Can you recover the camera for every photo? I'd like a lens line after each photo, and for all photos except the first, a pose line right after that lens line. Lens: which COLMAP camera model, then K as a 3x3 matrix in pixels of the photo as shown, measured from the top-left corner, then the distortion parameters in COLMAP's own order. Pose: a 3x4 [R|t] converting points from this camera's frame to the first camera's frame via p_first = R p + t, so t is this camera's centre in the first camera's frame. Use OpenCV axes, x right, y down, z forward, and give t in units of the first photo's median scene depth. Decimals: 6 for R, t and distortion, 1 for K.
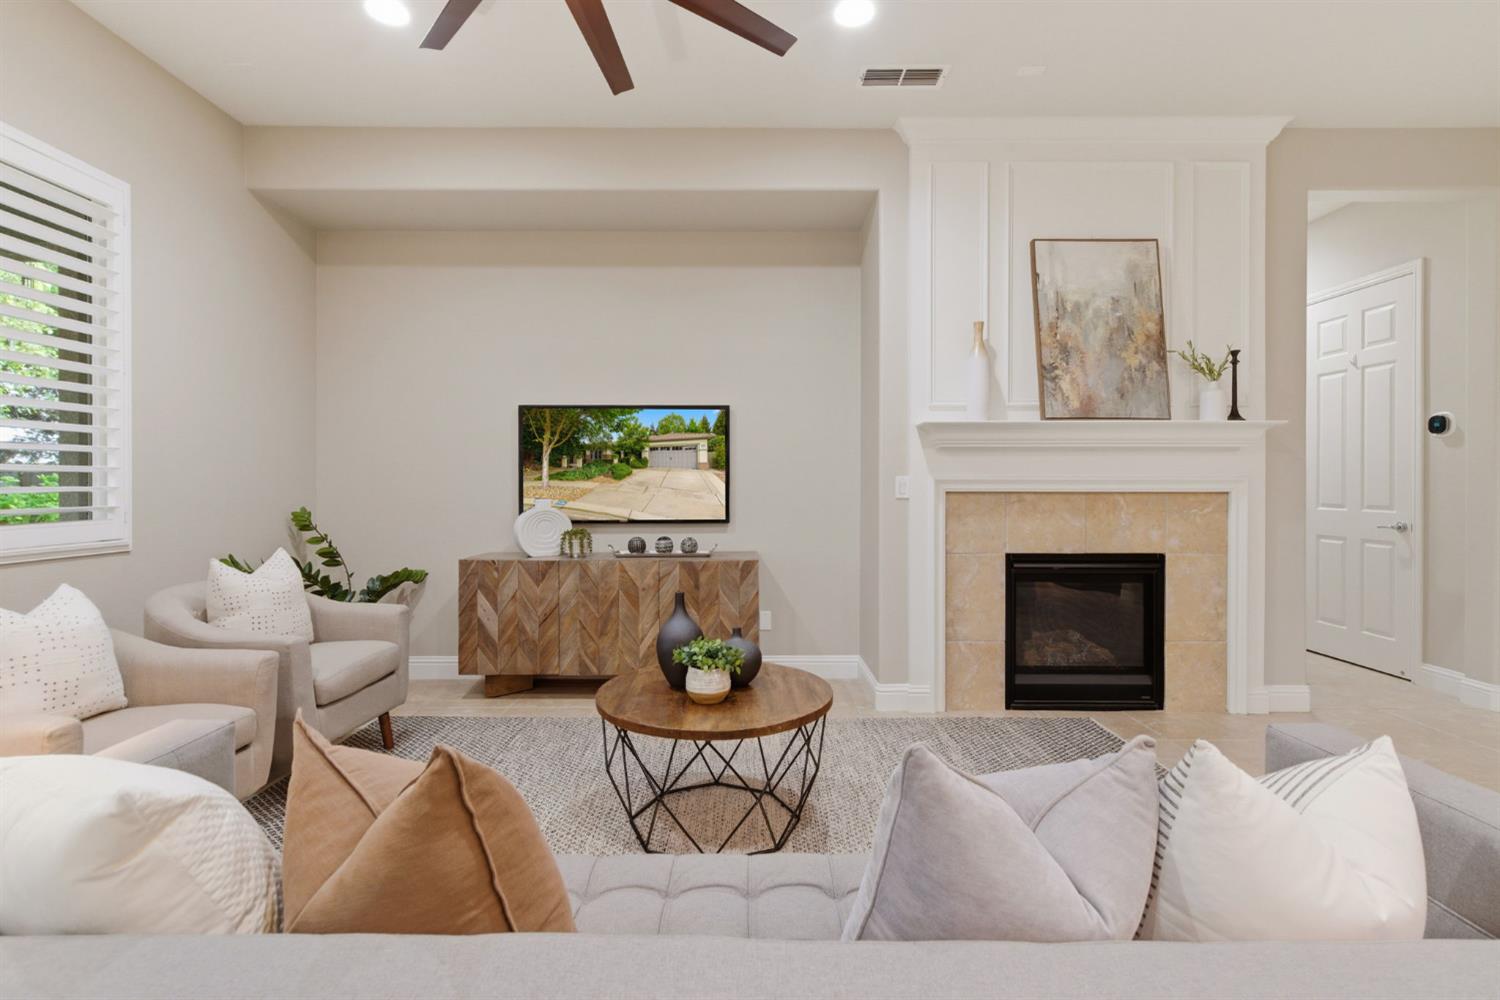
lens RADIAL K [[697.6, 0, 745.9], [0, 697.6, 488.7], [0, 0, 1]] dist [0.005021, -0.001647]
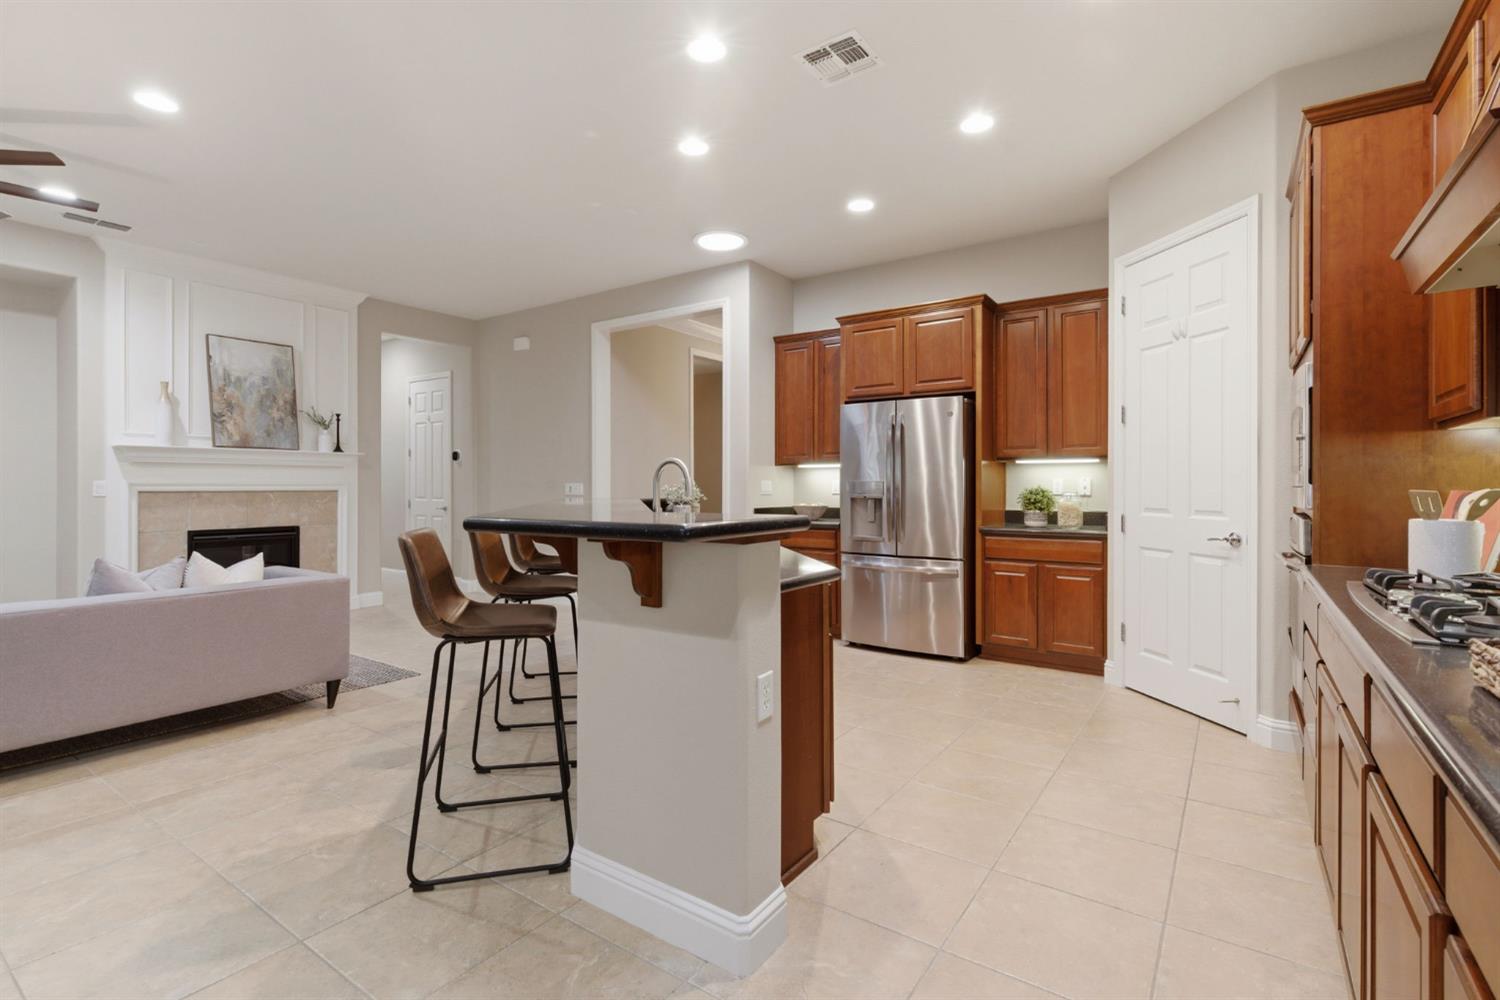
lens RADIAL K [[697.6, 0, 738.5], [0, 697.6, 486.2], [0, 0, 1]] dist [0.005021, -0.001647]
pose [[0.581326, -0.000529, 0.813671, -0.182721], [0.000763, 1.000000, 0.000105, -0.005632], [-0.813670, 0.000560, 0.581326, -0.907088]]
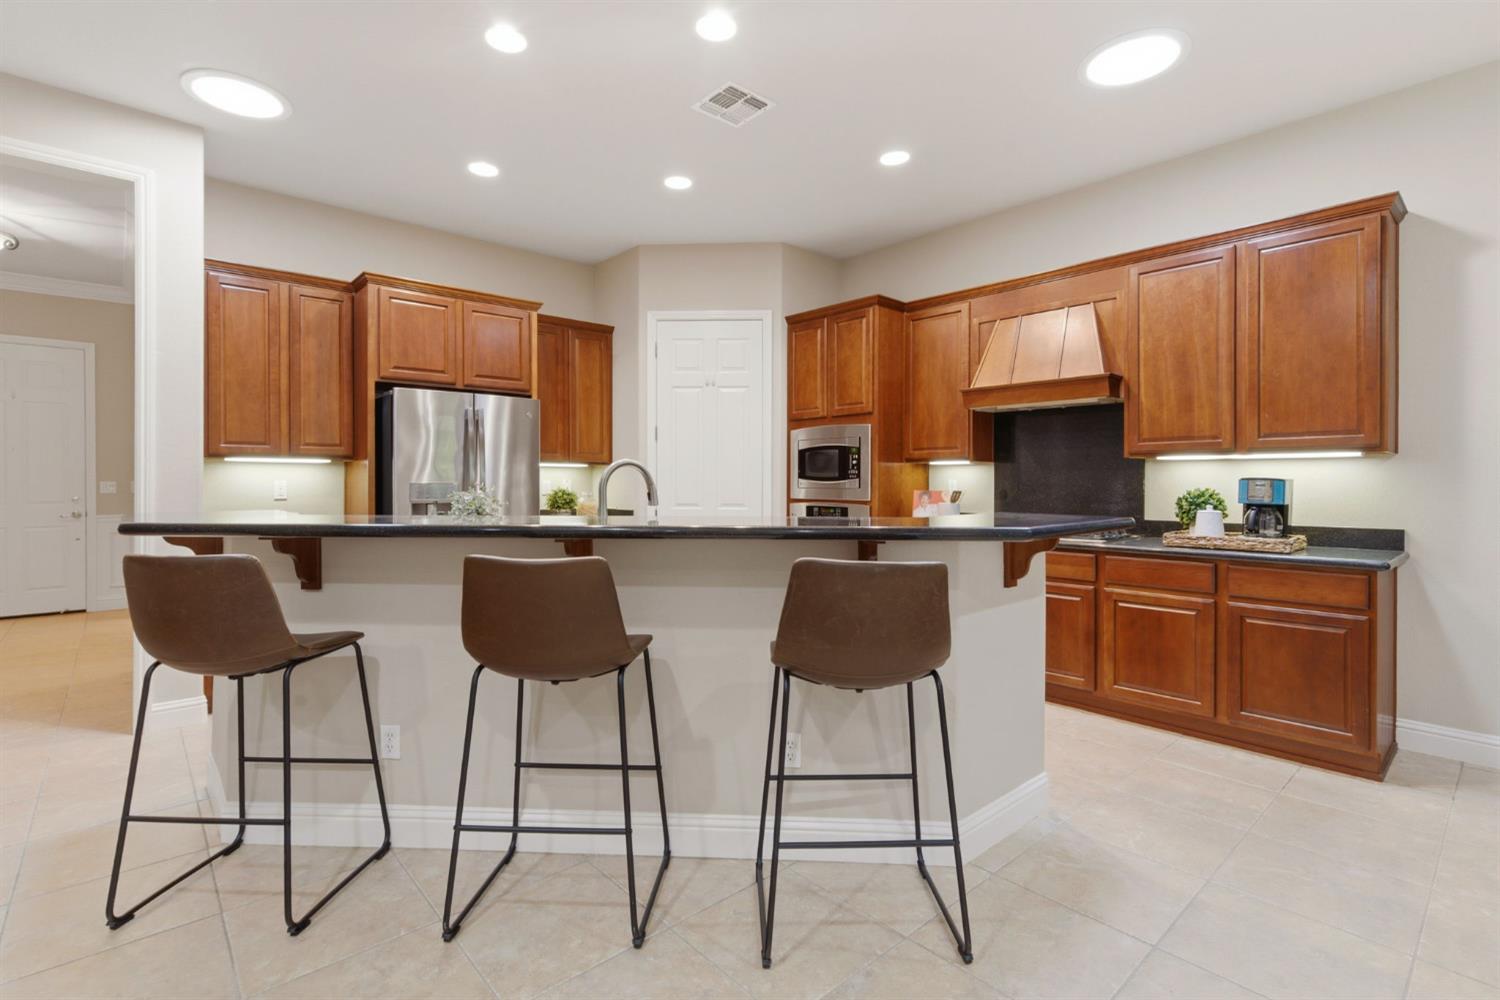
lens RADIAL K [[697.6, 0, 753.6], [0, 697.6, 487.4], [0, 0, 1]] dist [0.005021, -0.001647]
pose [[-0.662227, -0.006511, 0.749275, -0.143233], [-0.000751, 0.999968, 0.008026, -0.017659], [-0.749303, 0.004752, -0.662210, 0.050220]]
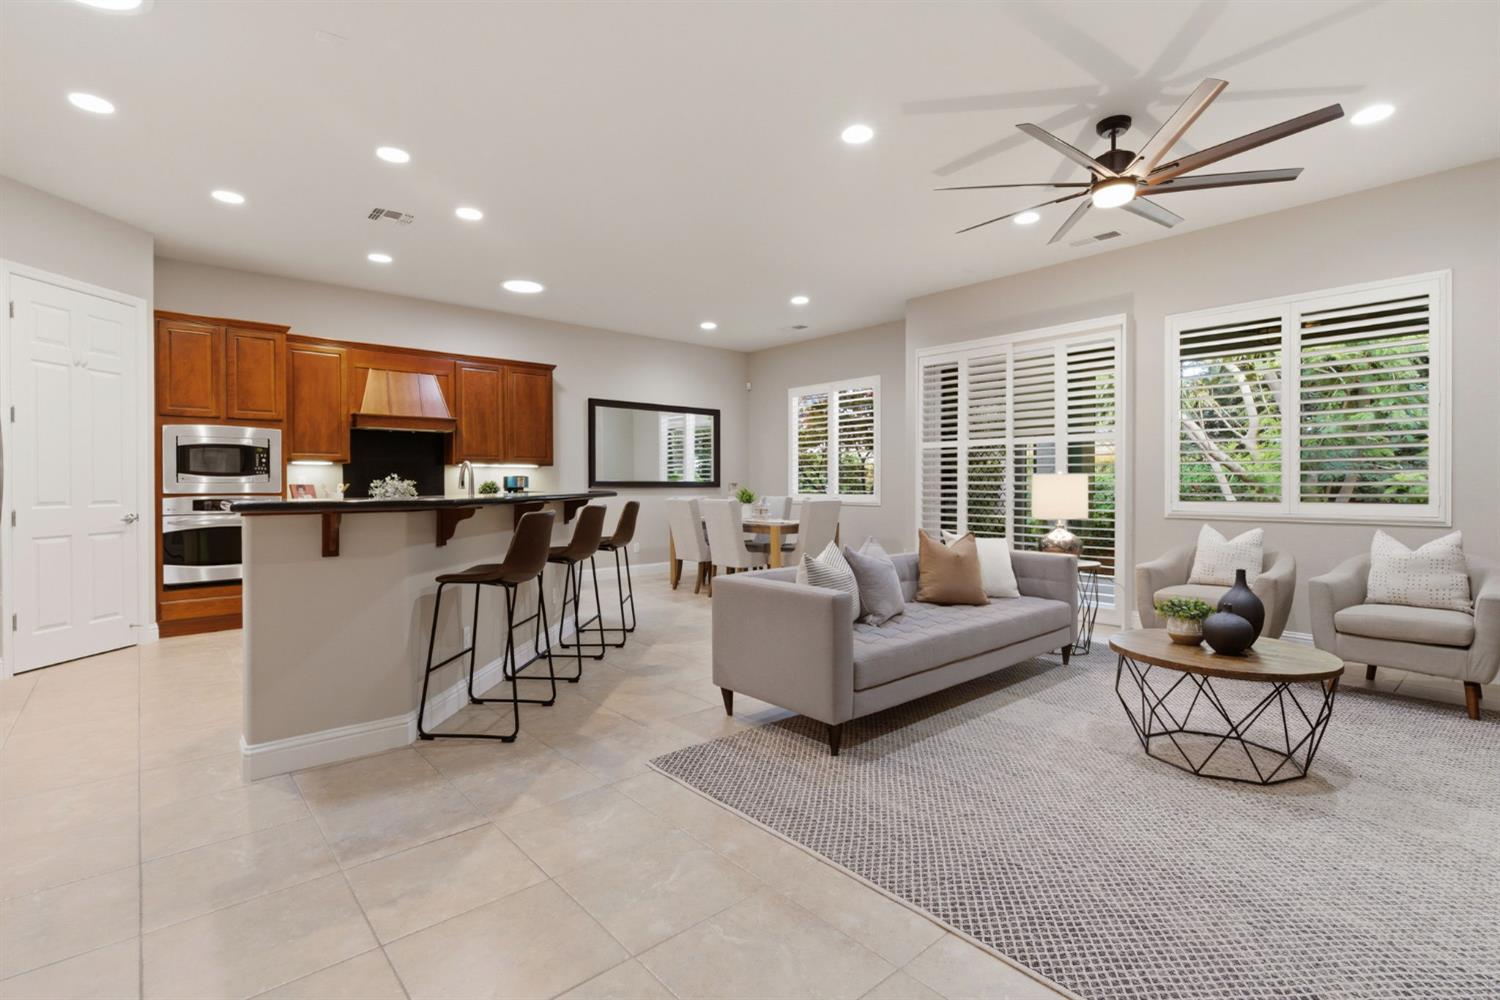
lens RADIAL K [[697.6, 0, 743.4], [0, 697.6, 490.7], [0, 0, 1]] dist [0.005021, -0.001647]
pose [[-0.756184, 0.008280, -0.654306, 0.919112], [0.001414, 0.999938, 0.011019, -0.003146], [0.654357, 0.007407, -0.756149, 0.913291]]
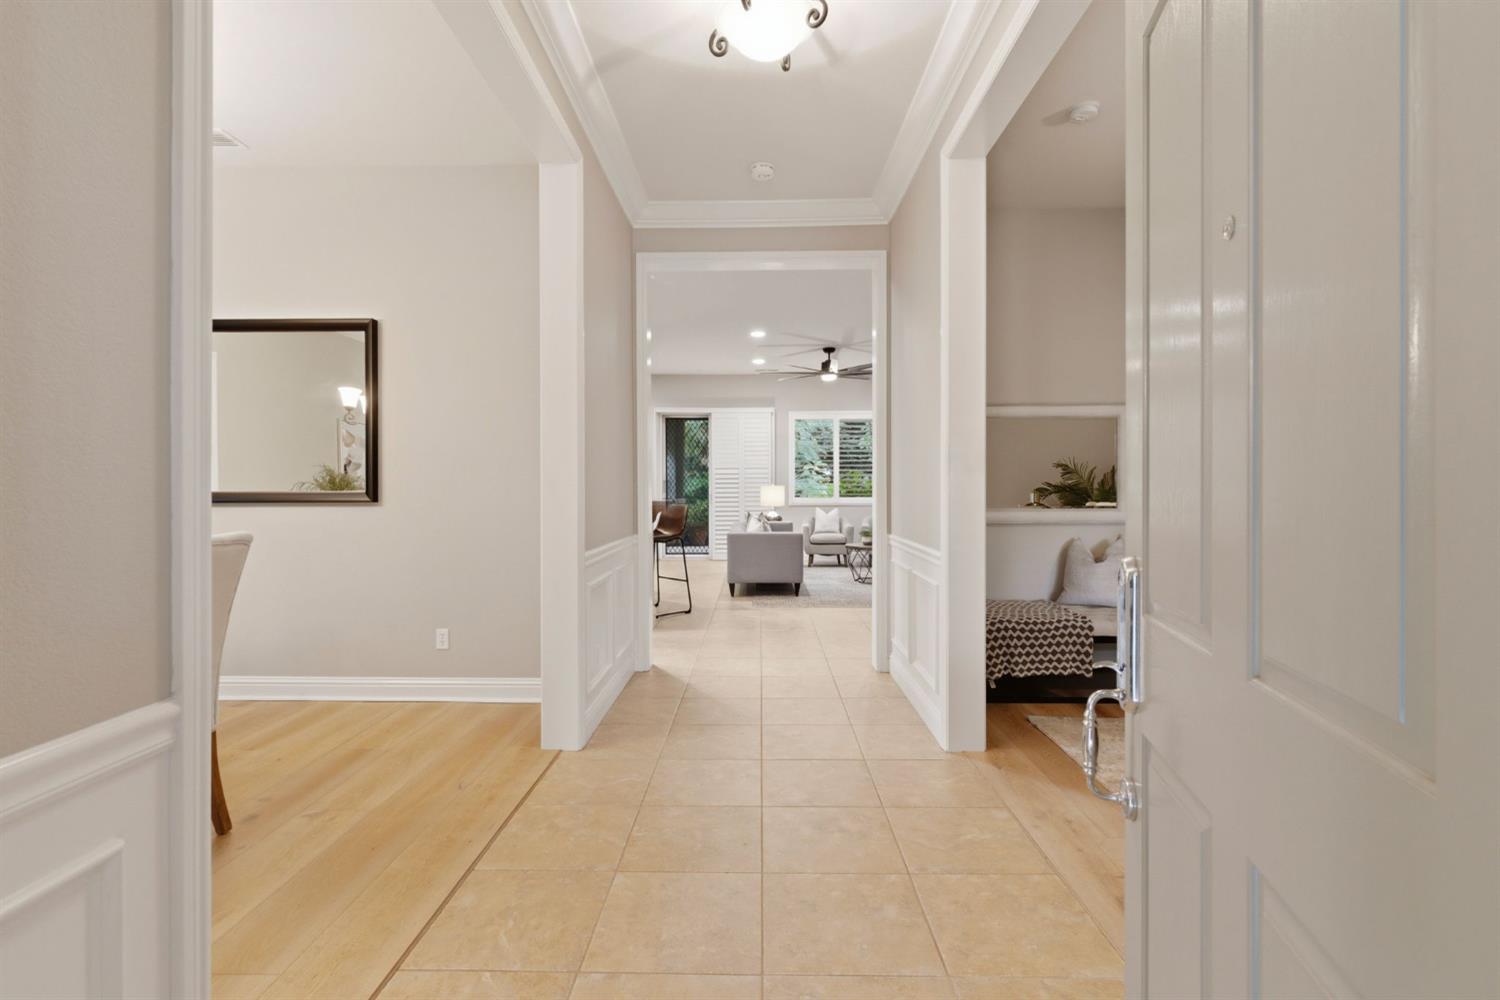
lens RADIAL K [[697.6, 0, 743.3], [0, 697.6, 492.0], [0, 0, 1]] dist [0.005021, -0.001647]
pose [[-0.038858, 0.006818, -0.999221, 2.407768], [0.004882, 0.999966, 0.006633, -0.012916], [0.999233, -0.004621, -0.038890, 0.294338]]
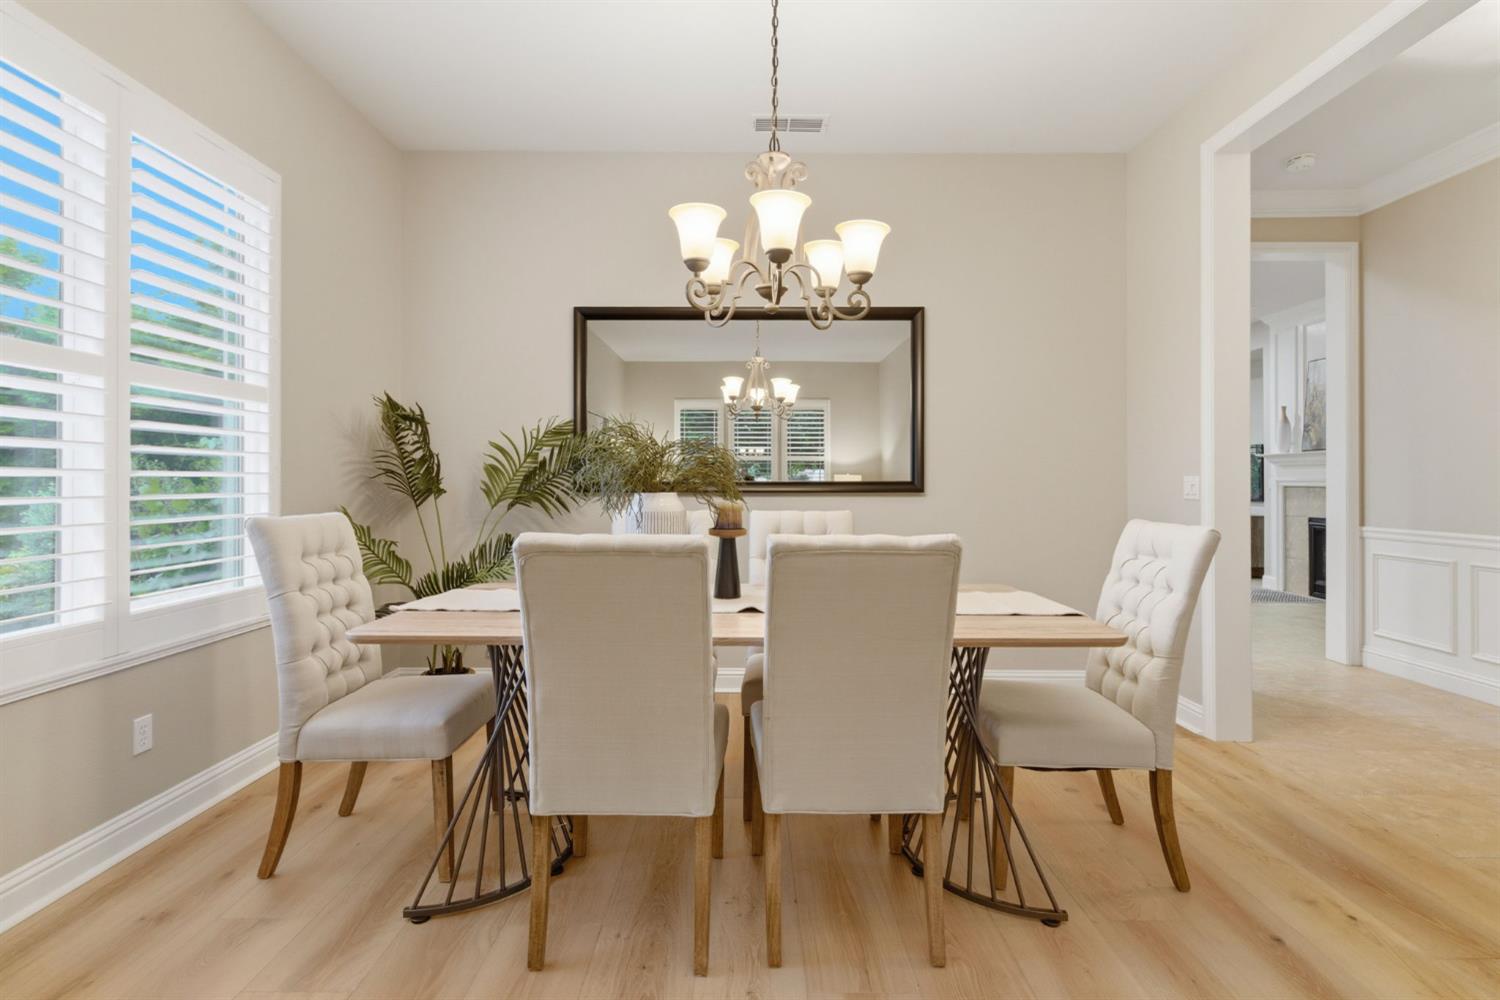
lens RADIAL K [[697.6, 0, 740.7], [0, 697.6, 490.0], [0, 0, 1]] dist [0.005021, -0.001647]
pose [[-0.032839, 0.006191, -0.999441, 2.432774], [0.004485, 0.999972, 0.006047, -0.005225], [0.999451, -0.004284, -0.032866, -0.563298]]
